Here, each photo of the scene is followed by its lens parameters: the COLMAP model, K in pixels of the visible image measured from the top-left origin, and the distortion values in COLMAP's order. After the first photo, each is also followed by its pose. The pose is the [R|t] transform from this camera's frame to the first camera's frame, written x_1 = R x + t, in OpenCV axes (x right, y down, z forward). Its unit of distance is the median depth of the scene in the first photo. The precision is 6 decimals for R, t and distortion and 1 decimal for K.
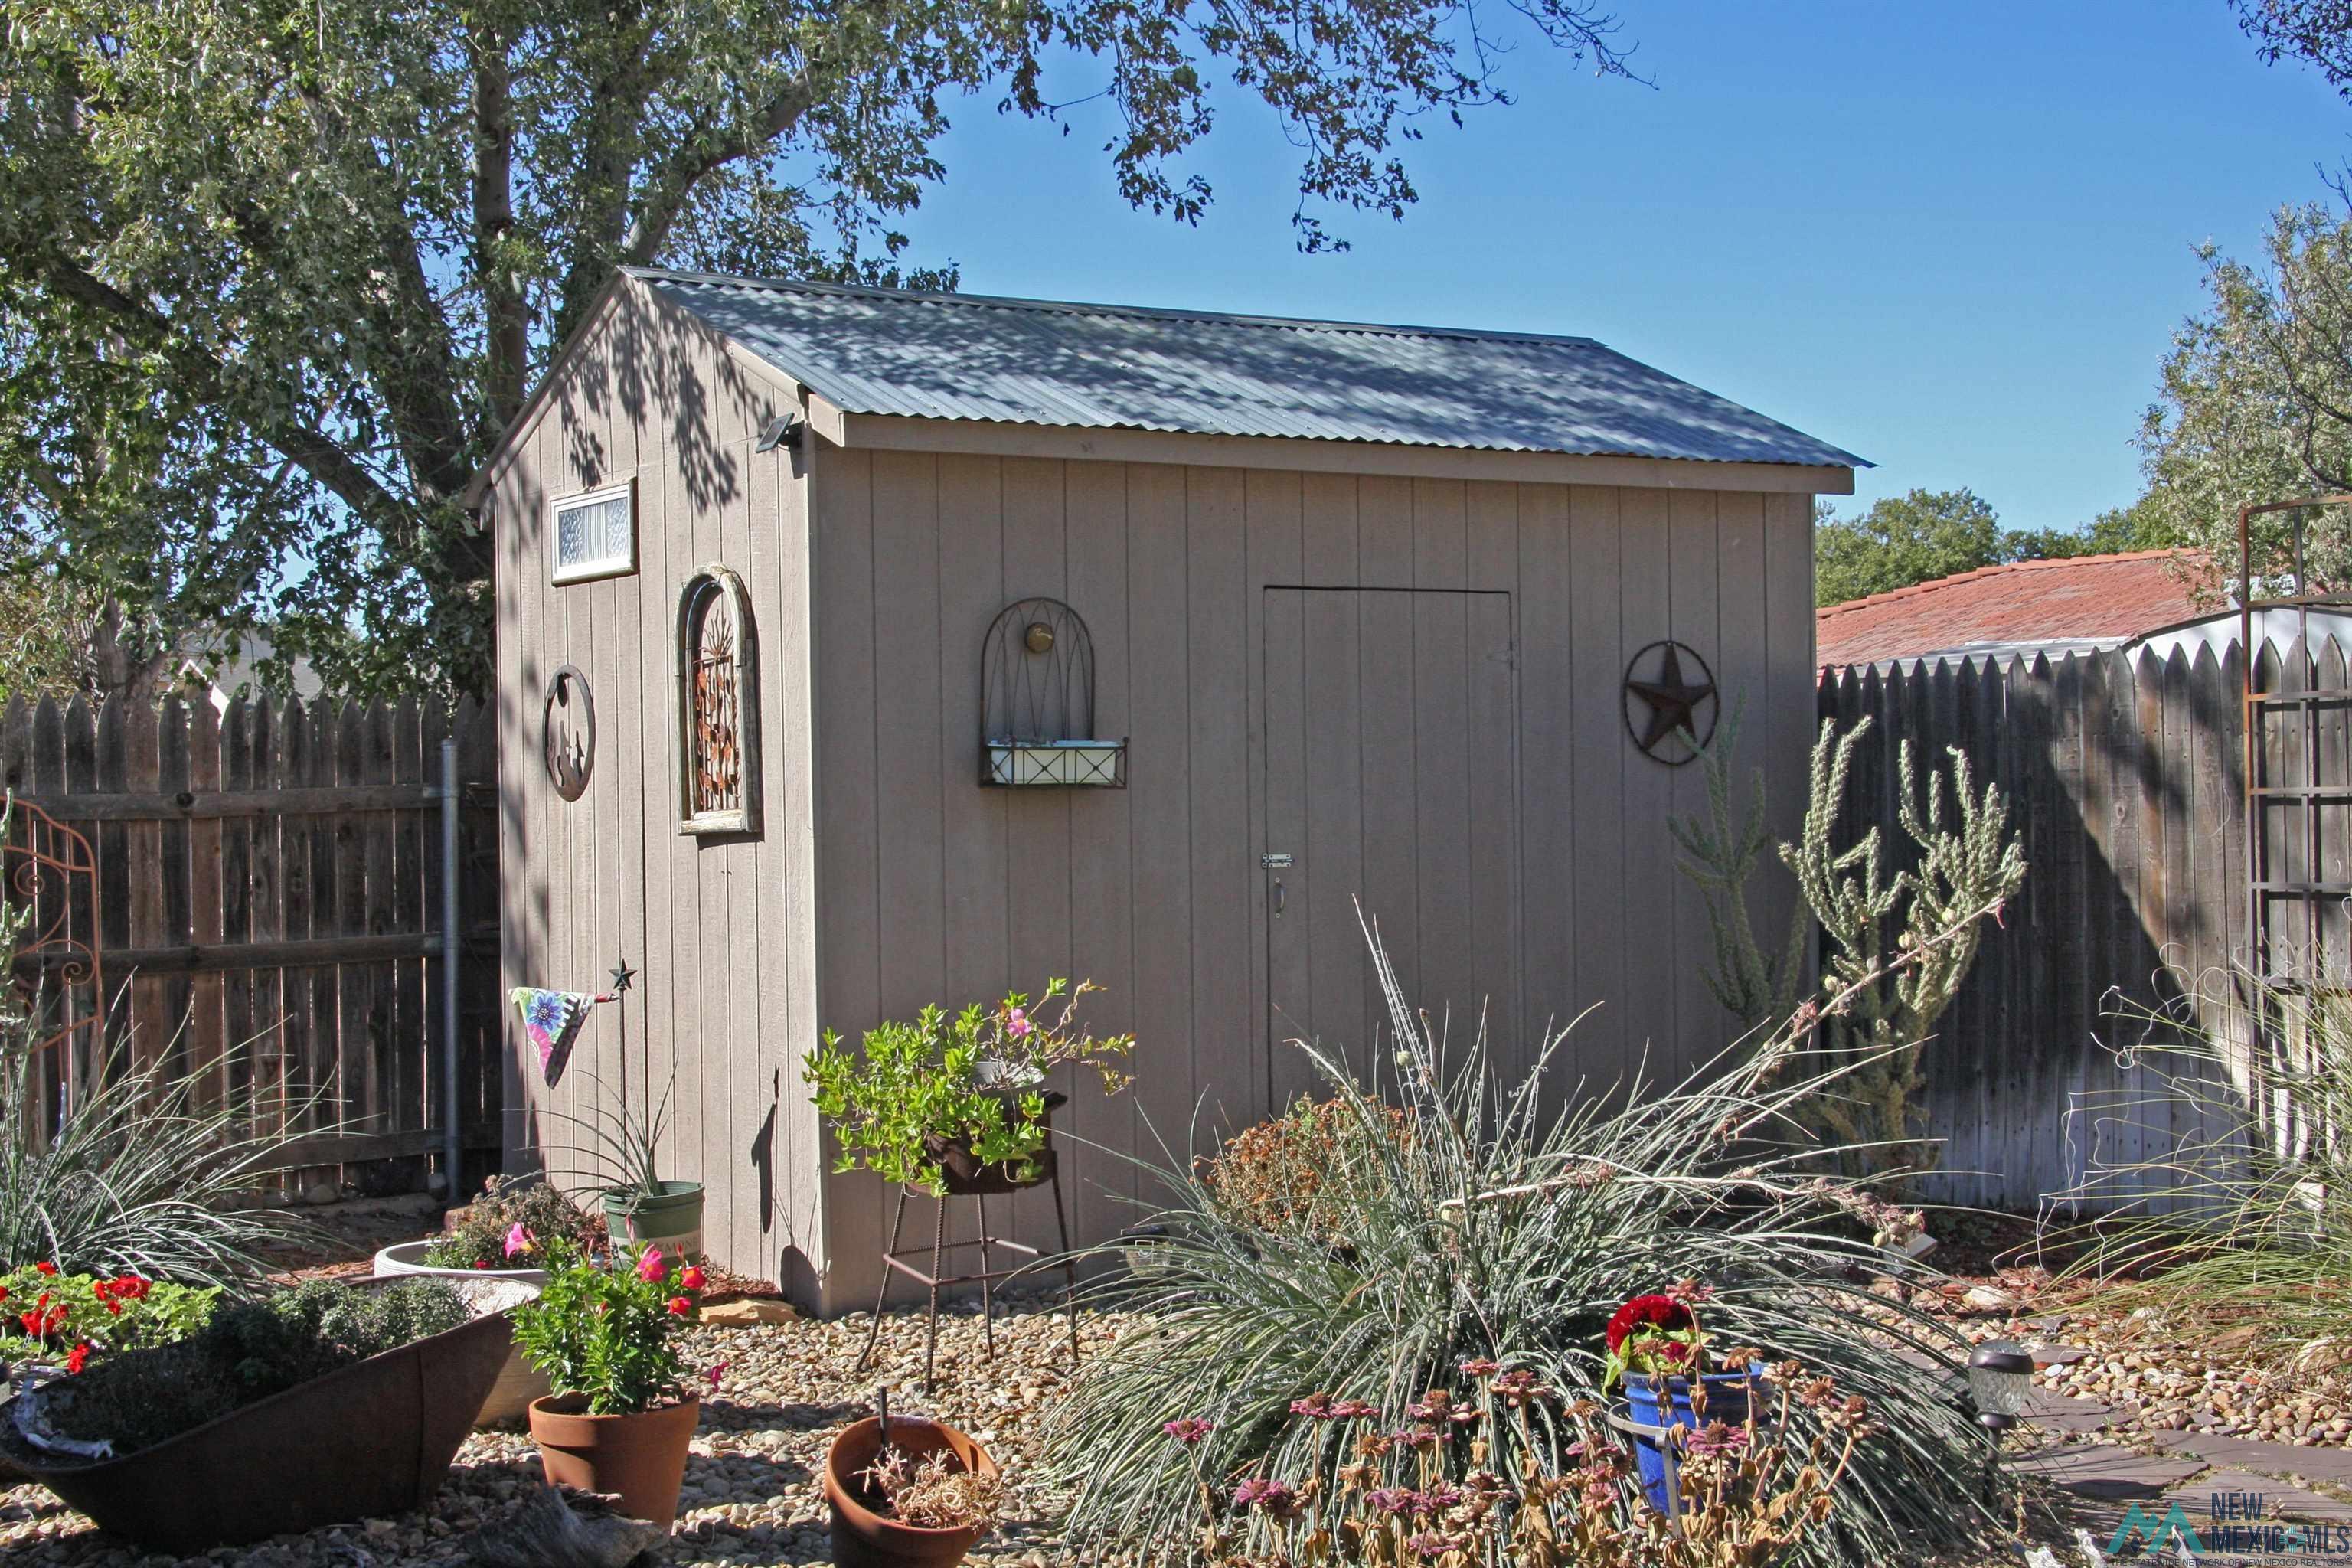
lens RADIAL K [[3474.8, 0, 1234.4], [0, 3474.8, 787.7], [0, 0, 1]] dist [0.197765, -0.001157]
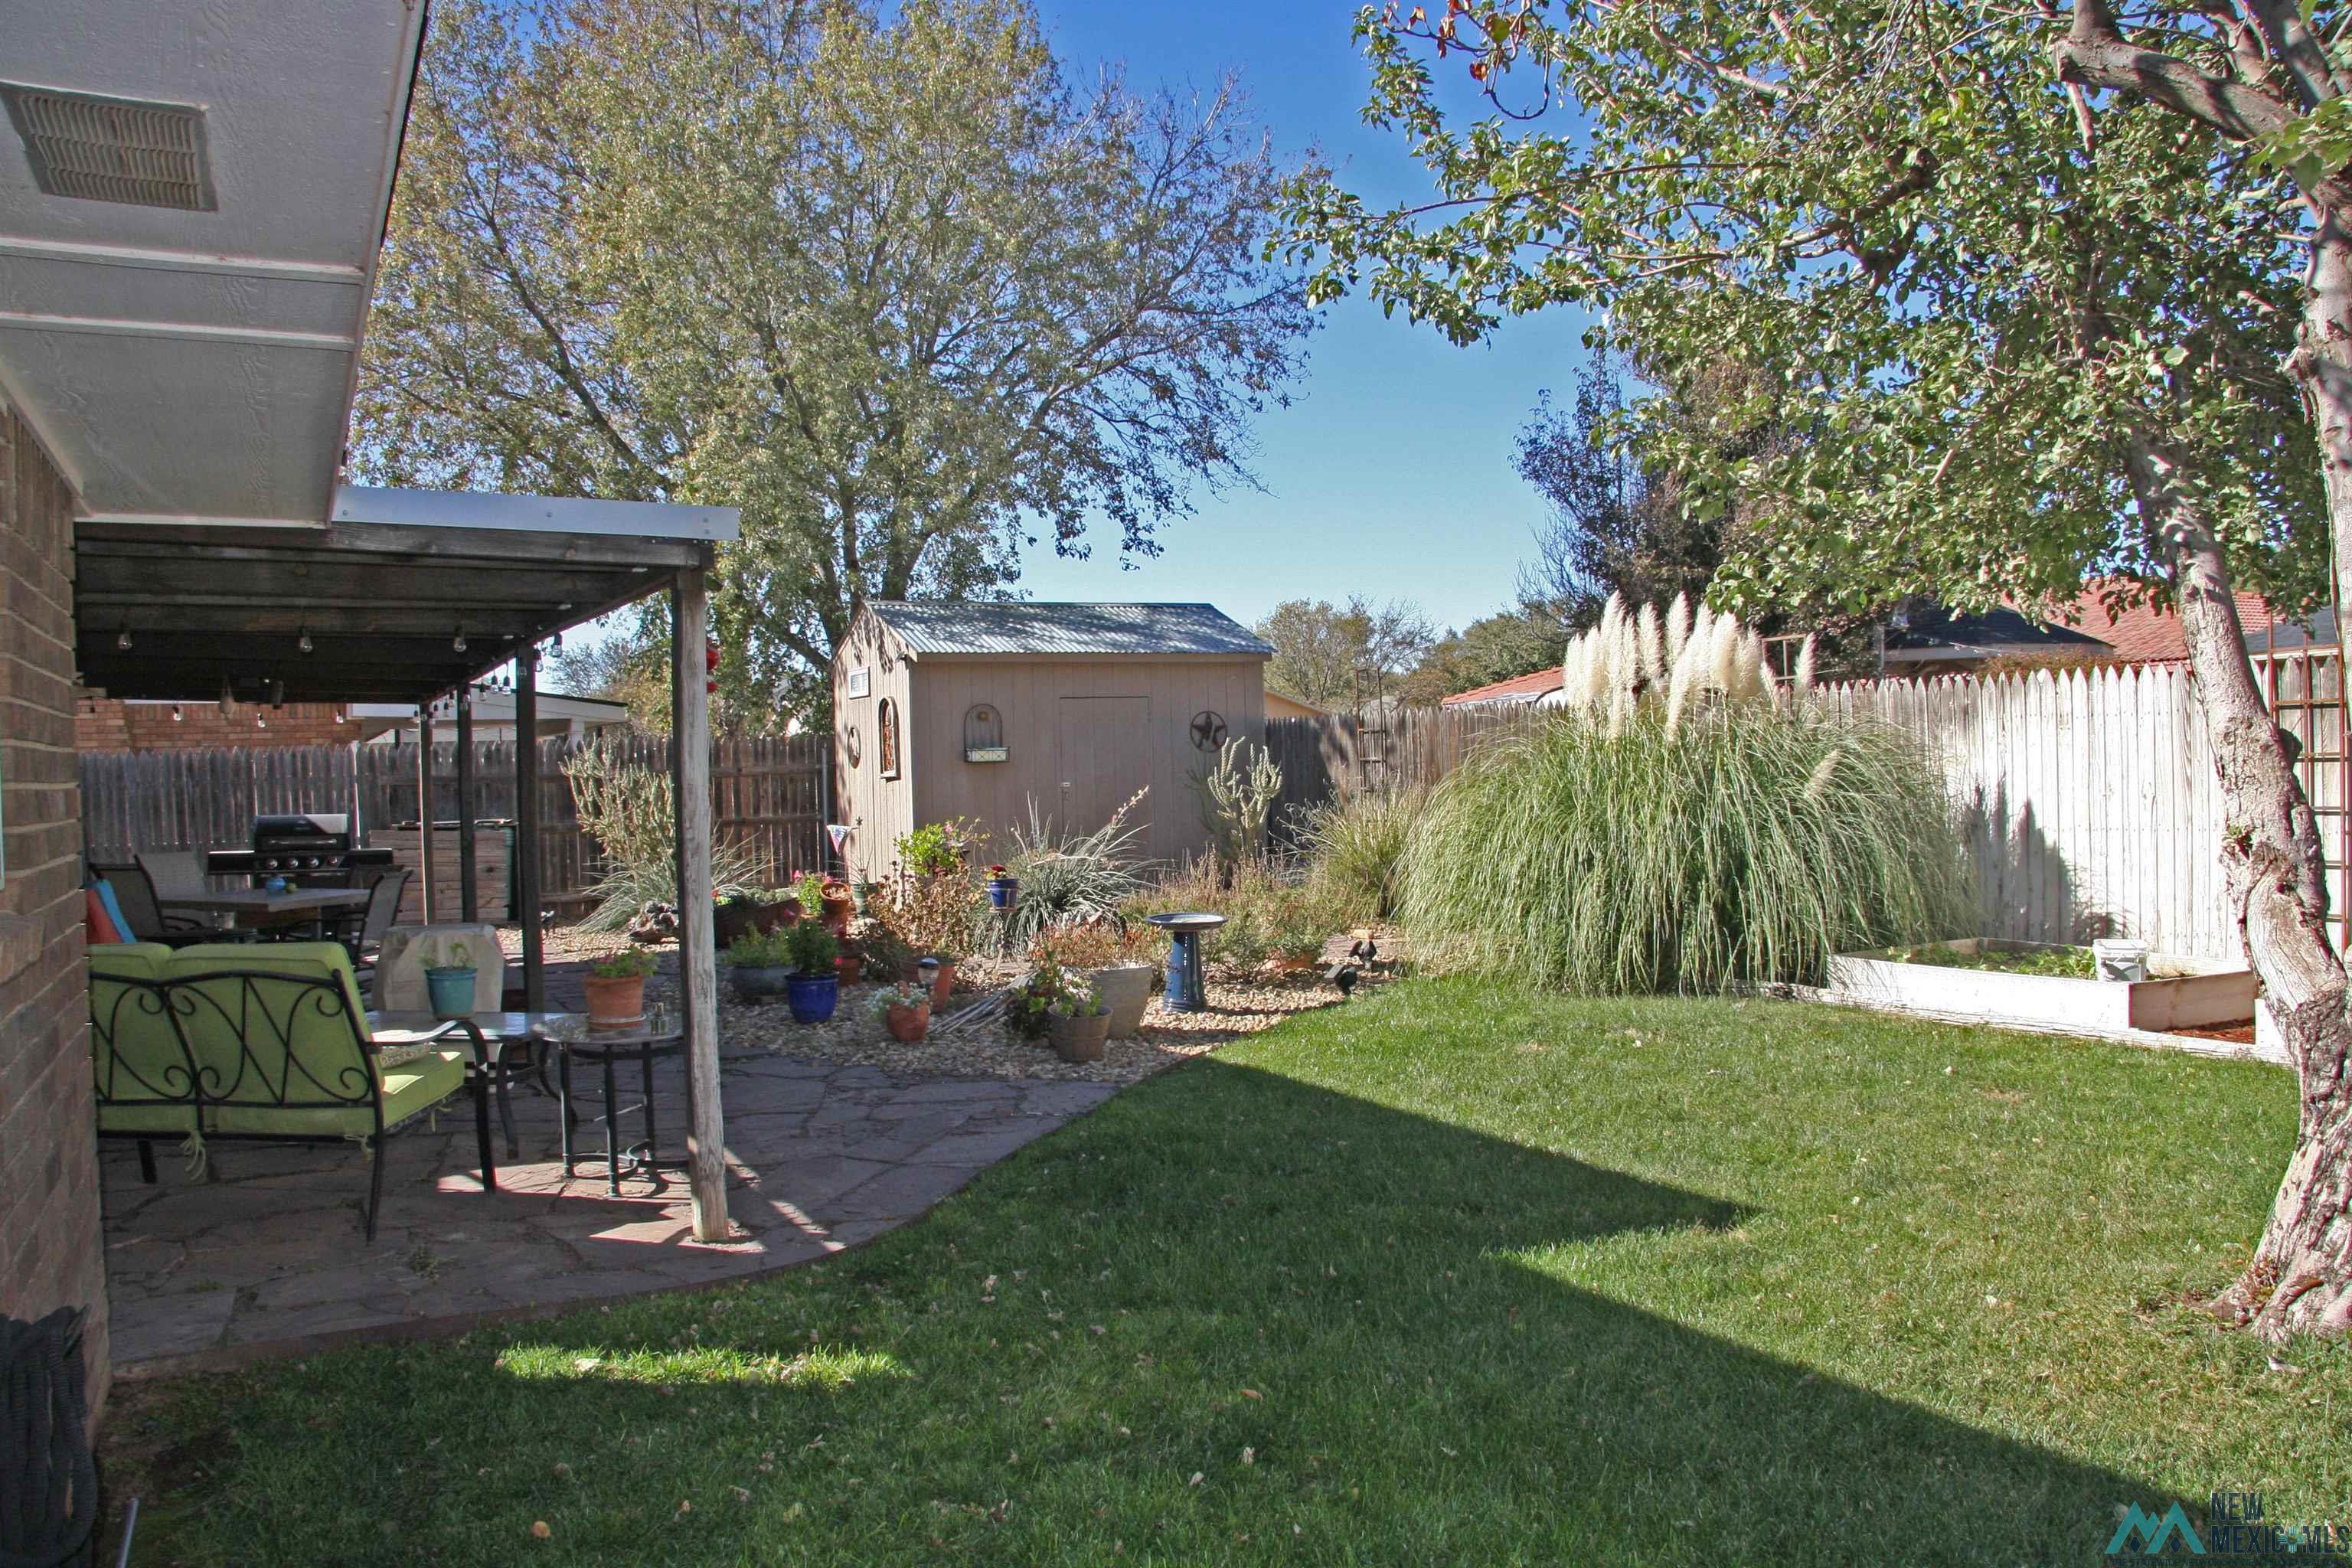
lens RADIAL K [[1906.4, 0, 1176.0], [0, 1906.4, 784.0], [0, 0, 1]] dist [-0.172182, 0.122264]
pose [[0.996550, -0.011342, -0.082212, 0.234191], [0.012331, 0.999858, 0.011529, 0.001623], [0.082069, -0.012503, 0.996548, -0.659721]]
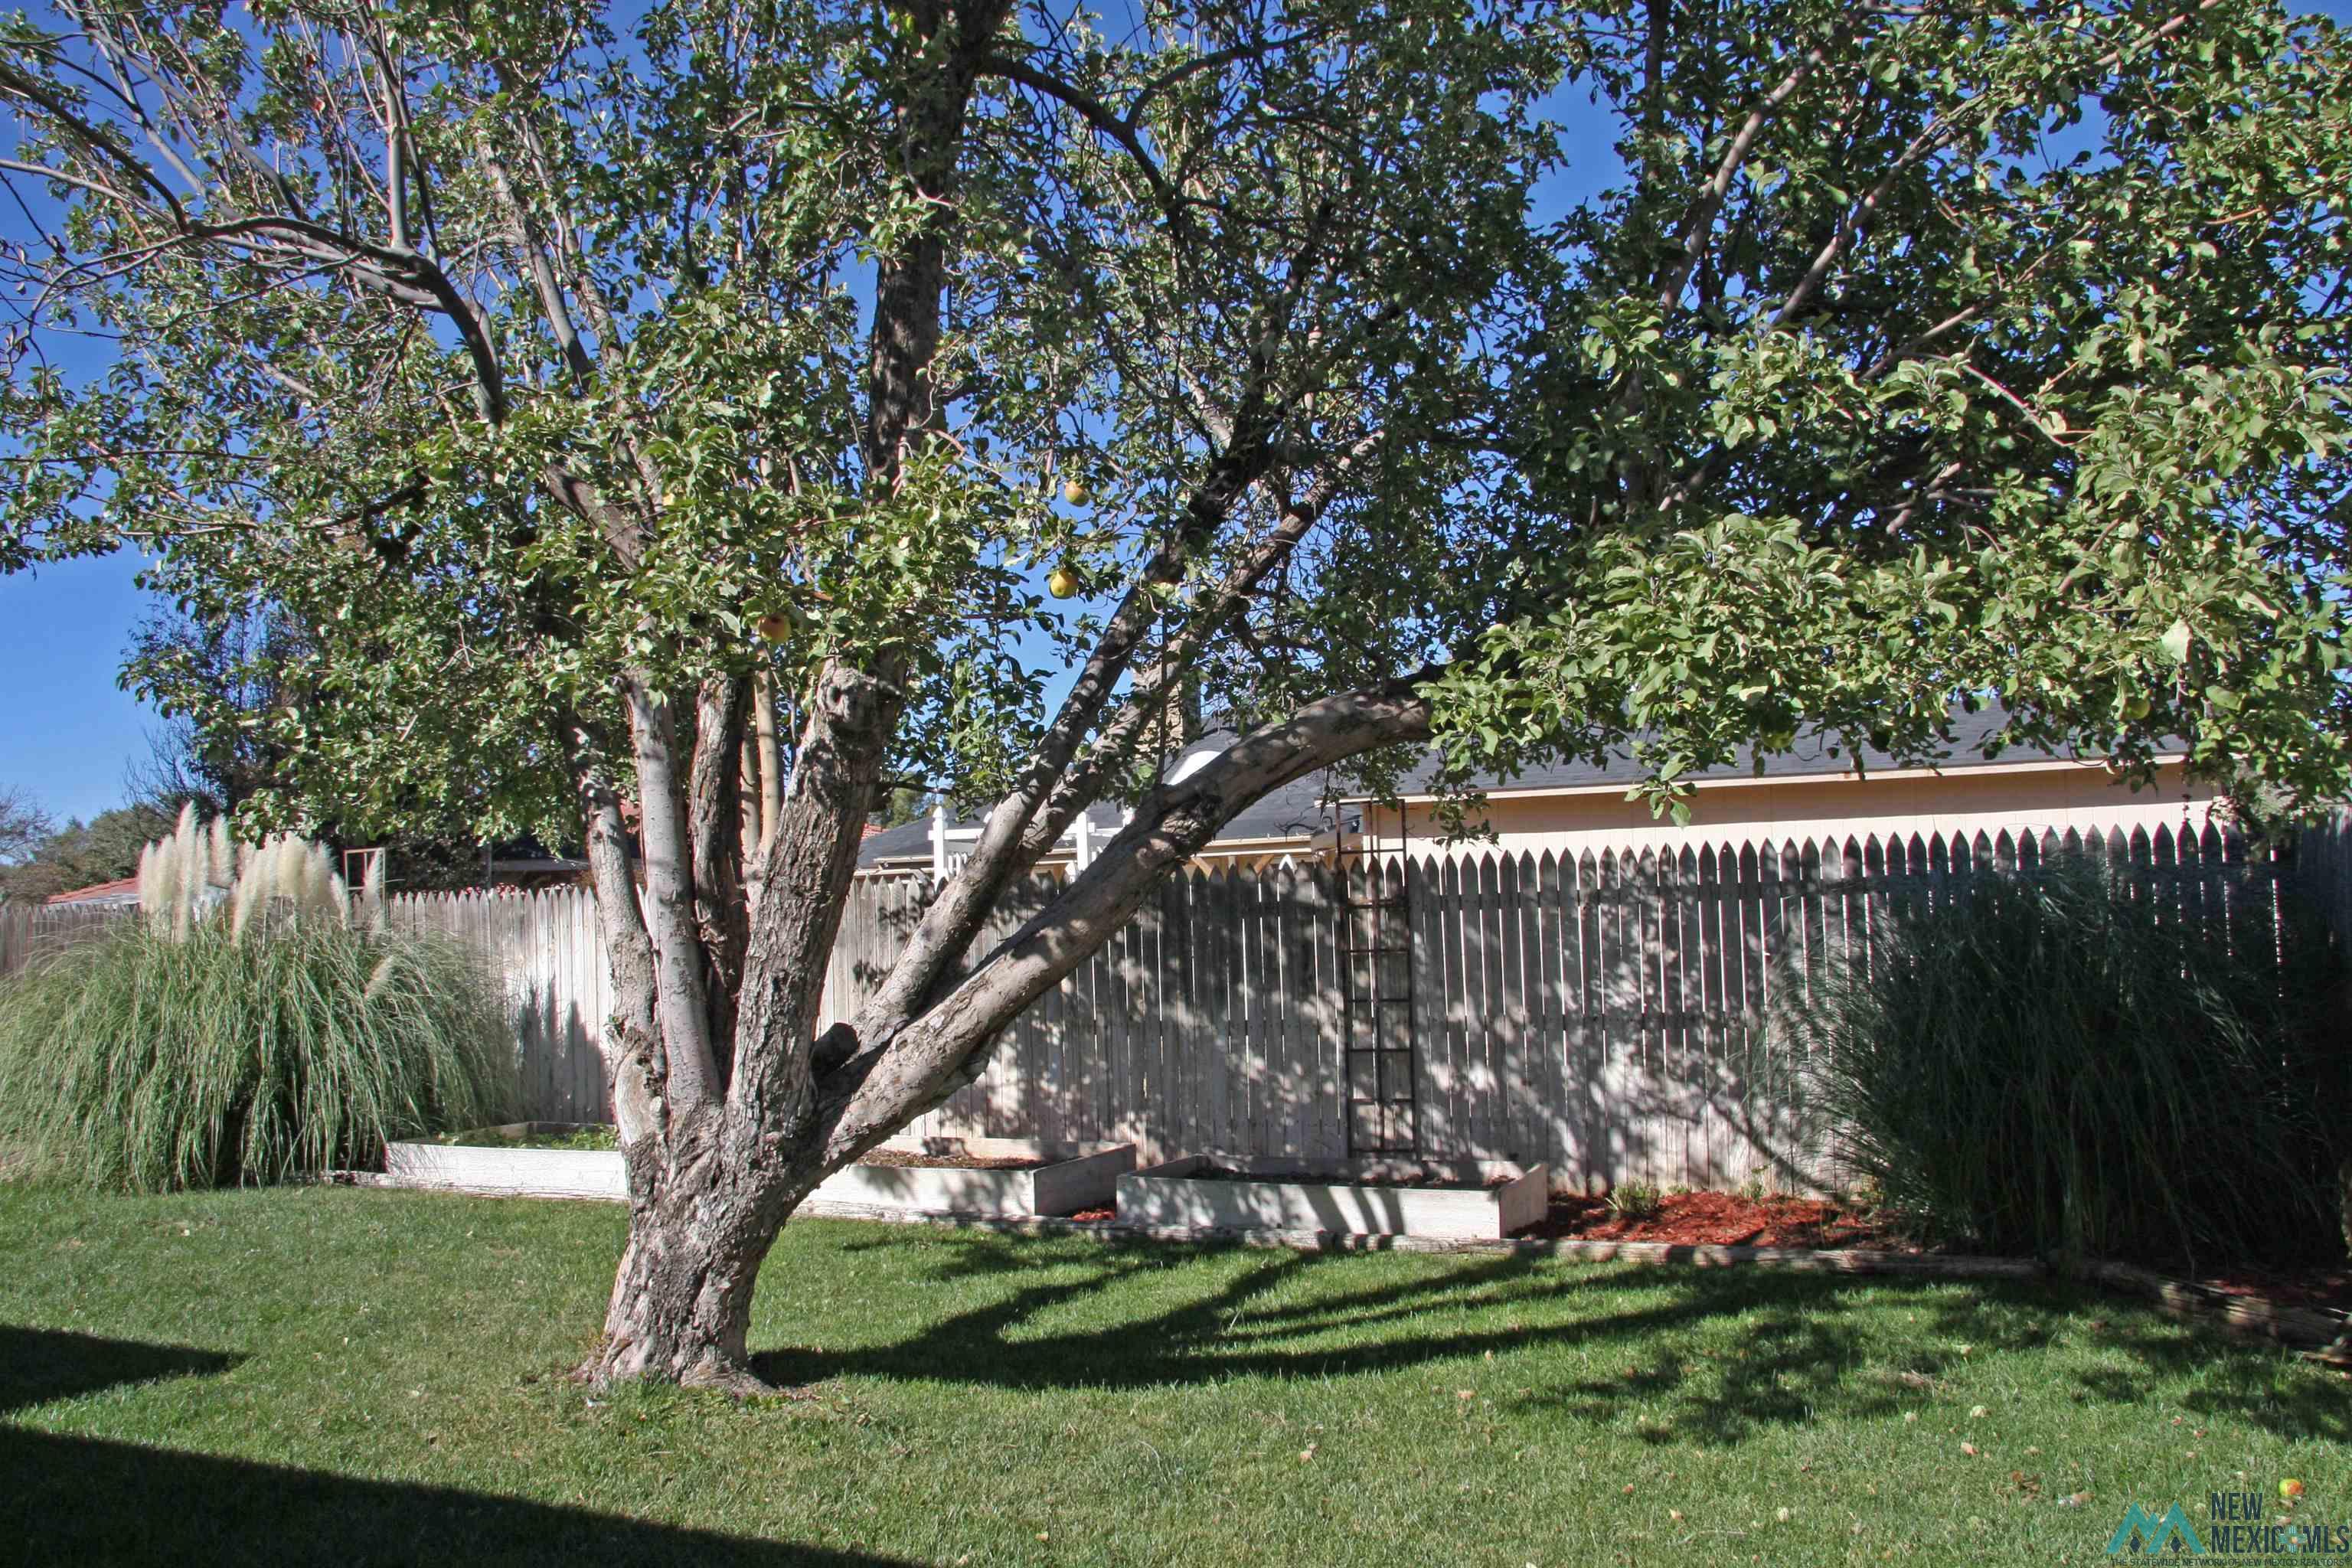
lens RADIAL K [[1907.5, 0, 1196.1], [0, 1907.5, 805.7], [0, 0, 1]] dist [-0.185163, 0.173983]
pose [[0.818507, 0.028741, 0.573777, 0.260019], [0.017411, 0.997048, -0.074781, 0.001294], [-0.574232, 0.071199, 0.815591, -0.798581]]
